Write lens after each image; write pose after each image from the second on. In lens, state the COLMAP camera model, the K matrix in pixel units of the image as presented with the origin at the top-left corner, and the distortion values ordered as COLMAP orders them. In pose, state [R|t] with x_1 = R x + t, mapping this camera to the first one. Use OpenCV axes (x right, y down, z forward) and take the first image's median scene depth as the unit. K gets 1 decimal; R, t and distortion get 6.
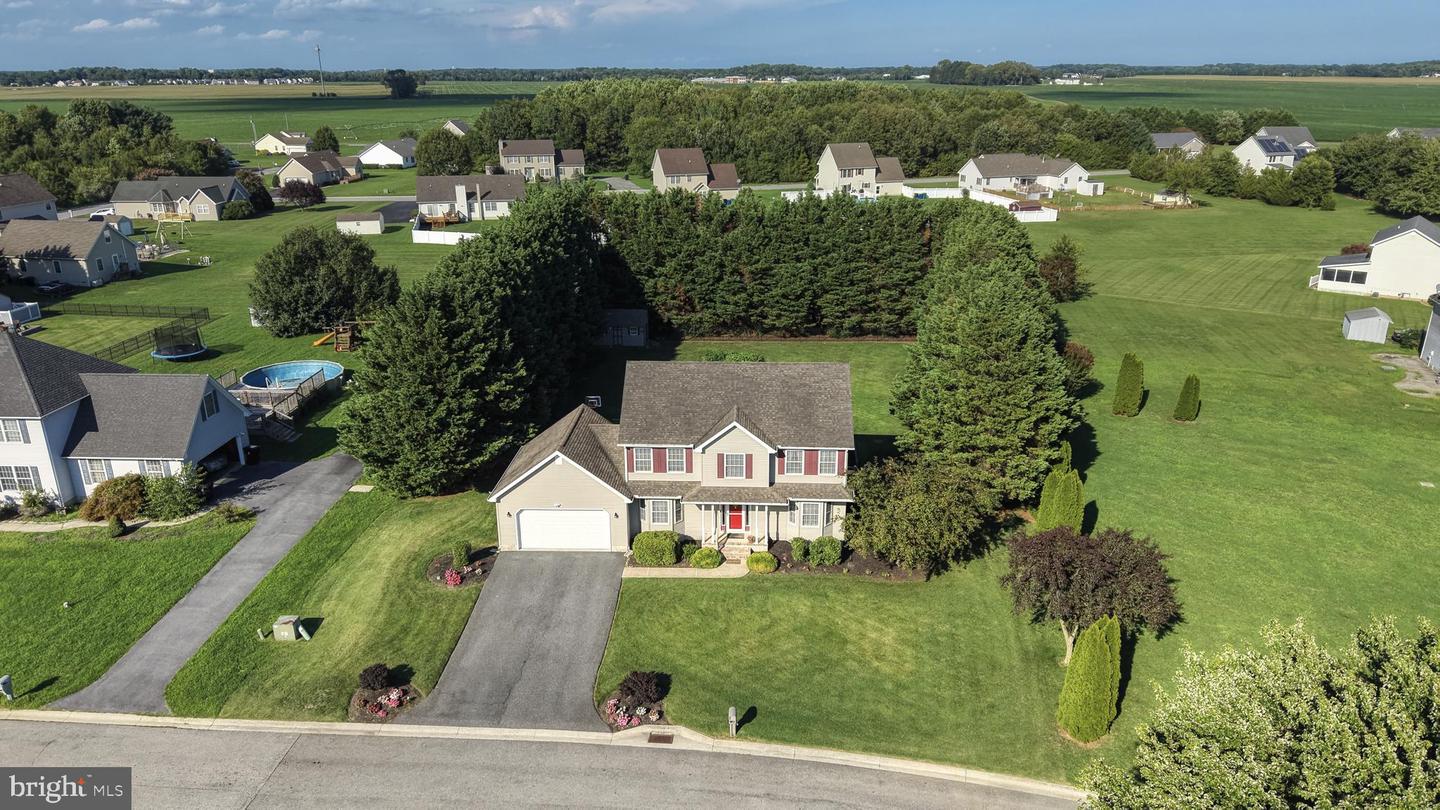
lens RADIAL K [[962.7, 0, 727.2], [0, 962.7, 379.1], [0, 0, 1]] dist [0.033490, -0.041259]
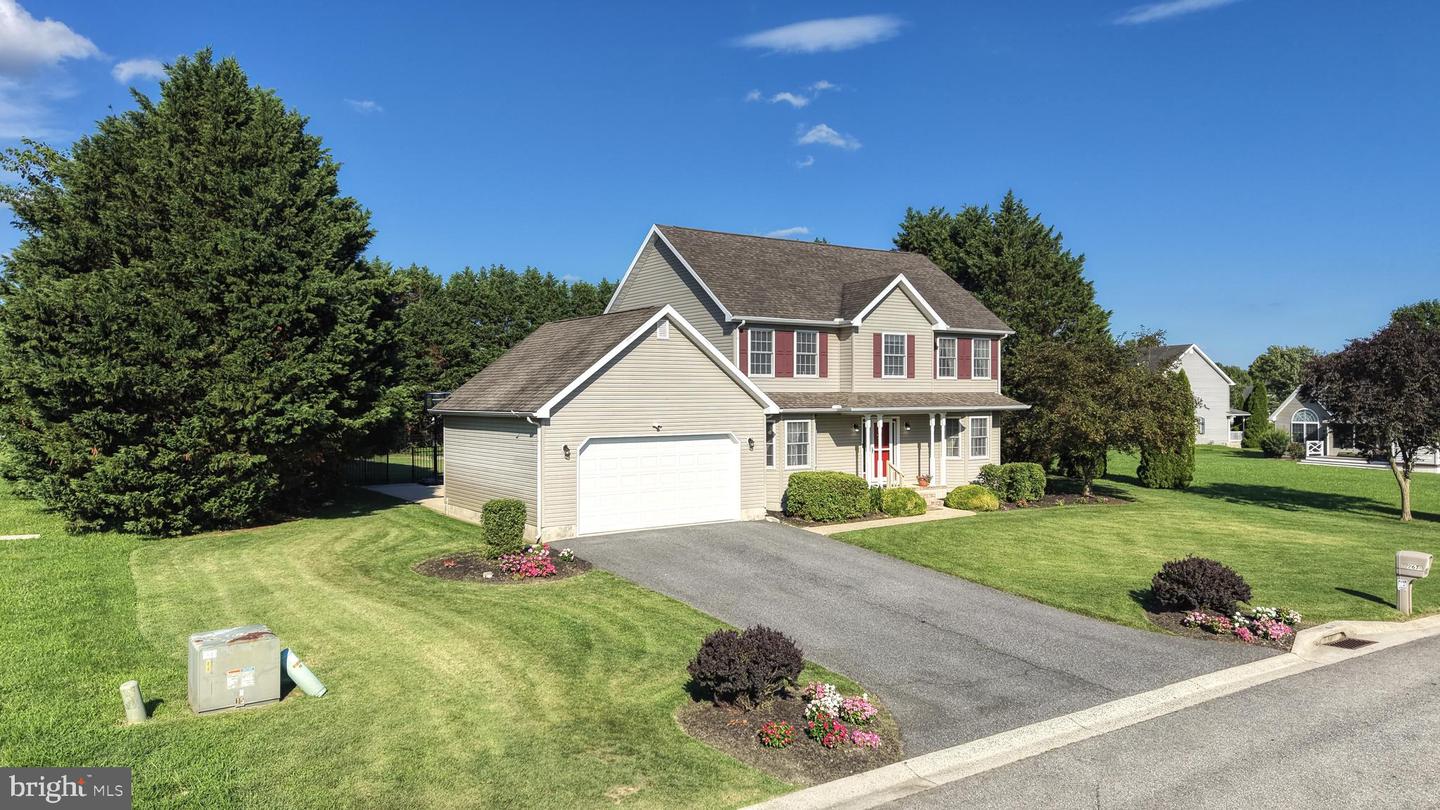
lens RADIAL K [[962.7, 0, 717.2], [0, 962.7, 405.8], [0, 0, 1]] dist [0.033490, -0.041259]
pose [[0.797026, -0.004108, 0.603931, -0.447787], [0.182802, 0.954711, -0.234754, 0.241346], [-0.575615, 0.297505, 0.761681, 0.599507]]
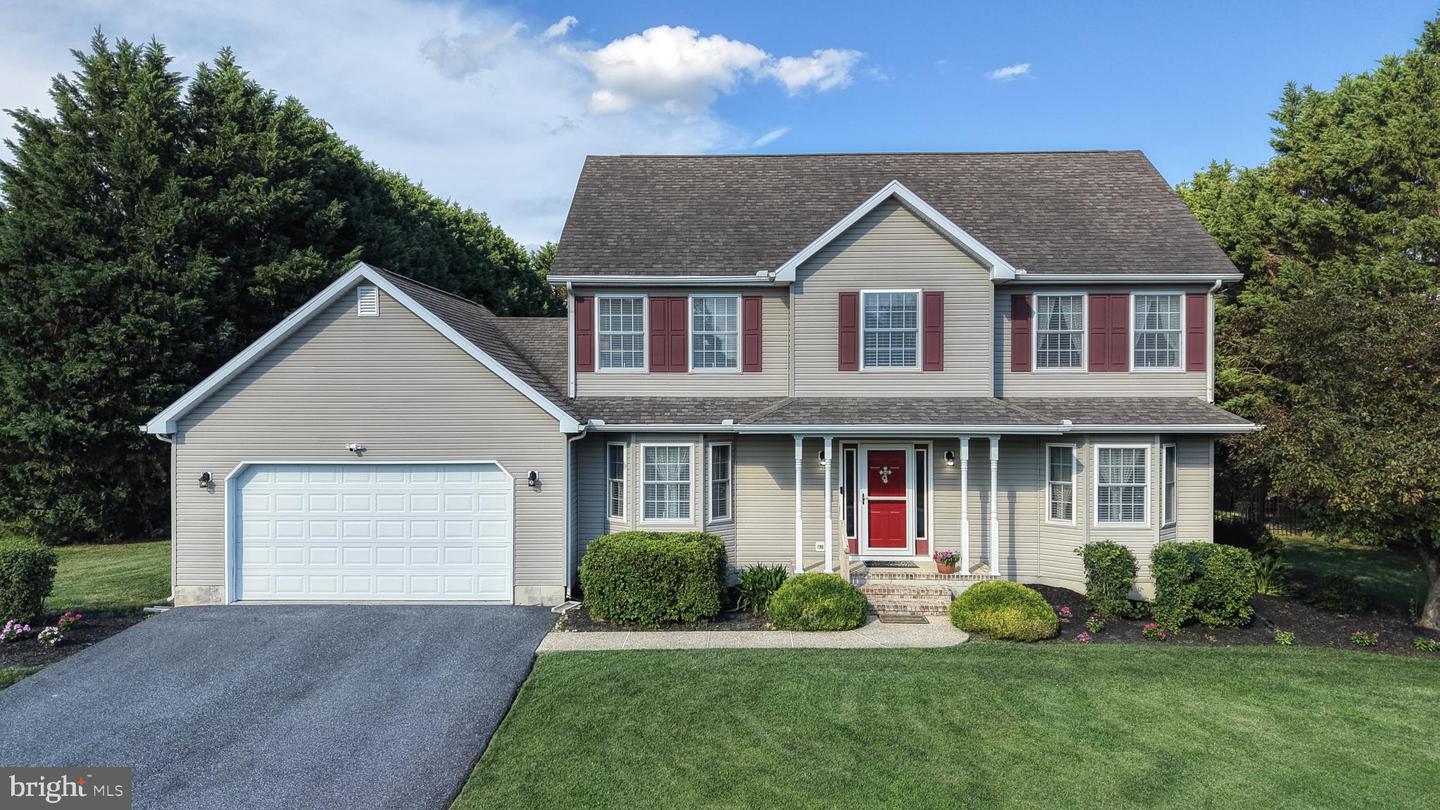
lens RADIAL K [[962.7, 0, 719.2], [0, 962.7, 404.6], [0, 0, 1]] dist [0.033490, -0.041259]
pose [[0.999925, 0.003036, 0.011884, -0.056013], [0.000620, 0.955137, -0.296163, 0.213092], [-0.012250, 0.296148, 0.955064, 0.675928]]
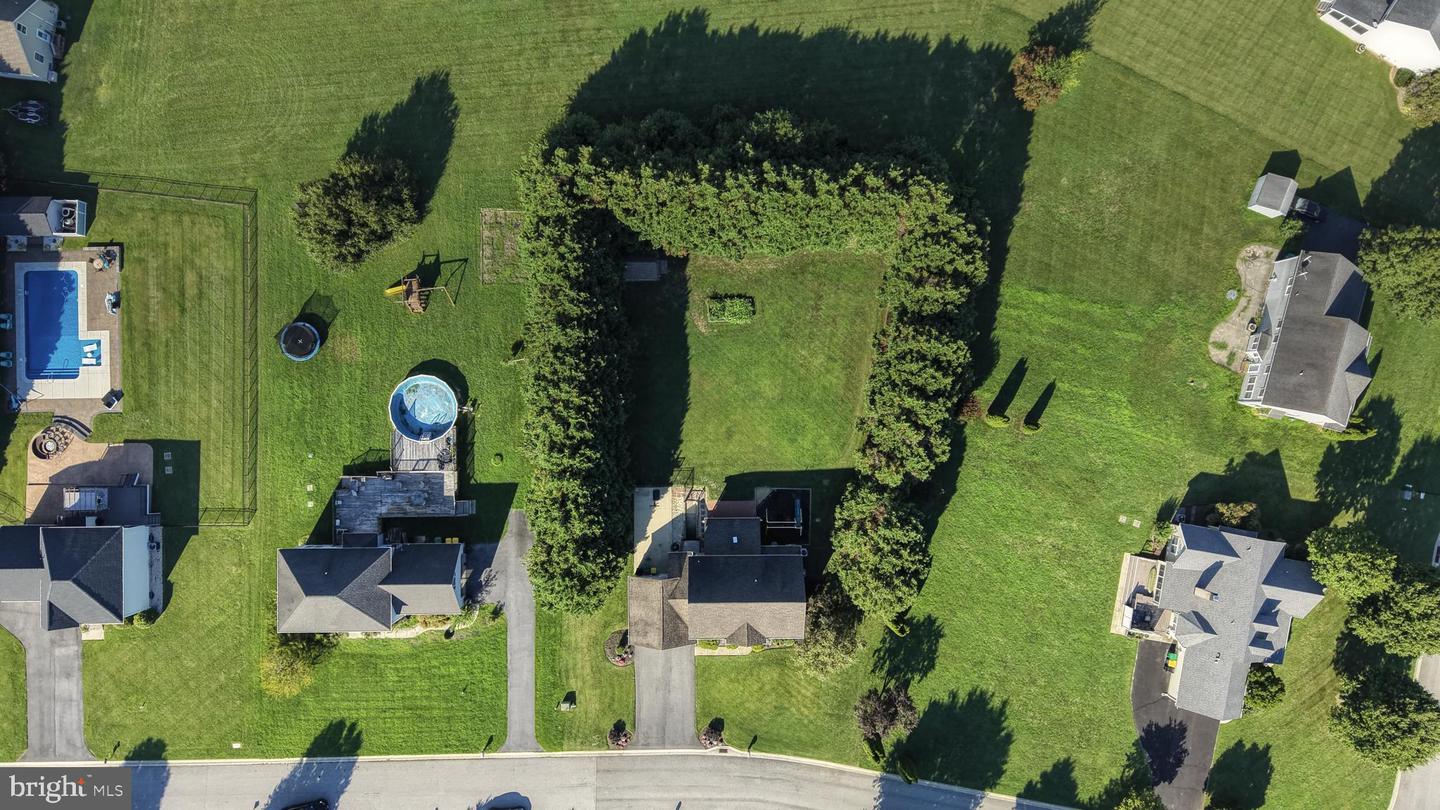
lens RADIAL K [[962.7, 0, 716.8], [0, 962.7, 406.9], [0, 0, 1]] dist [0.033490, -0.041259]
pose [[0.998786, -0.048919, 0.005710, -0.041300], [0.010128, 0.317456, 0.948219, -2.011775], [-0.048198, -0.947010, 0.317566, 0.803932]]
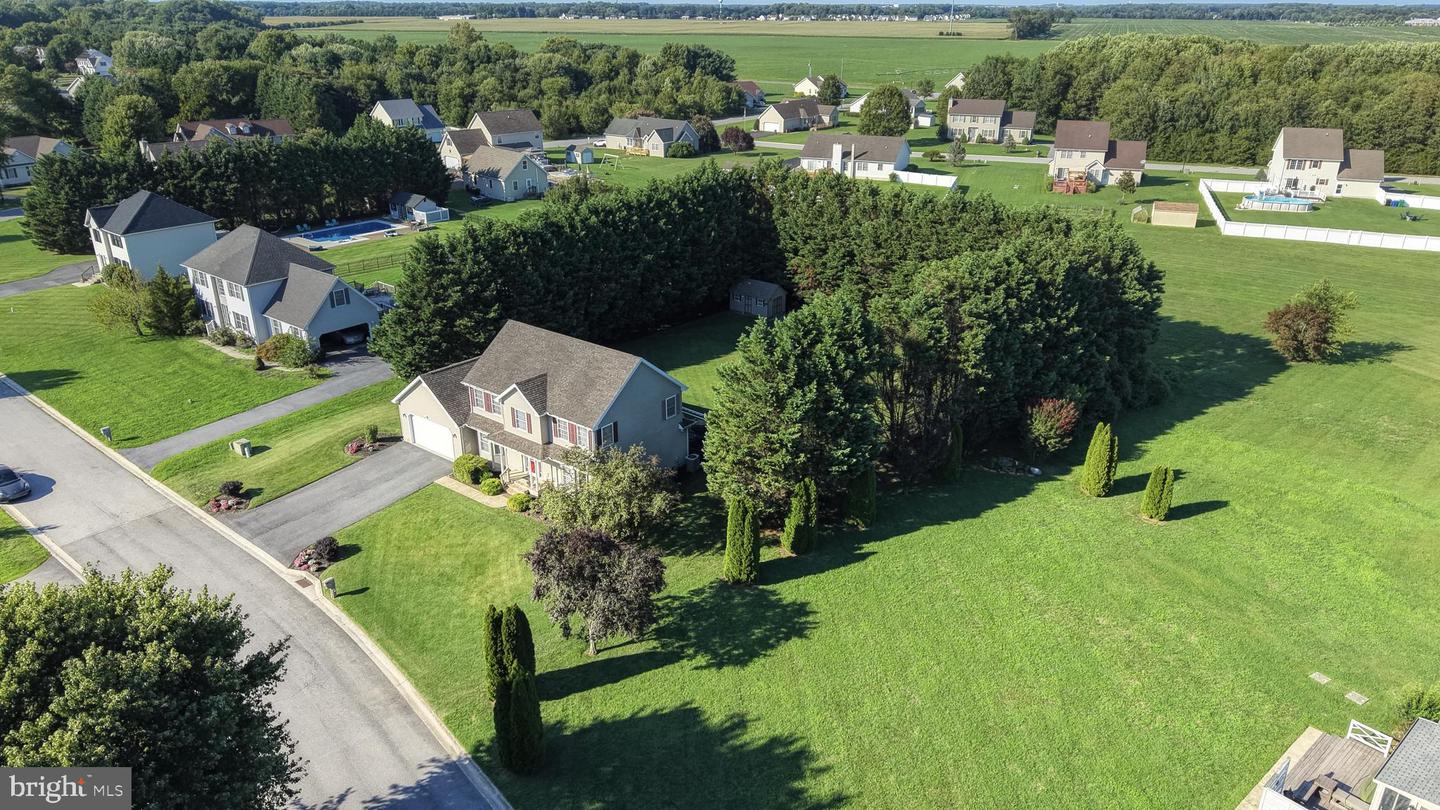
lens RADIAL K [[962.7, 0, 716.8], [0, 962.7, 410.3], [0, 0, 1]] dist [0.033490, -0.041259]
pose [[0.801109, 0.235004, -0.550451, 0.854225], [-0.185872, 0.971902, 0.144422, -0.140250], [0.568925, -0.013385, 0.822281, 0.146750]]
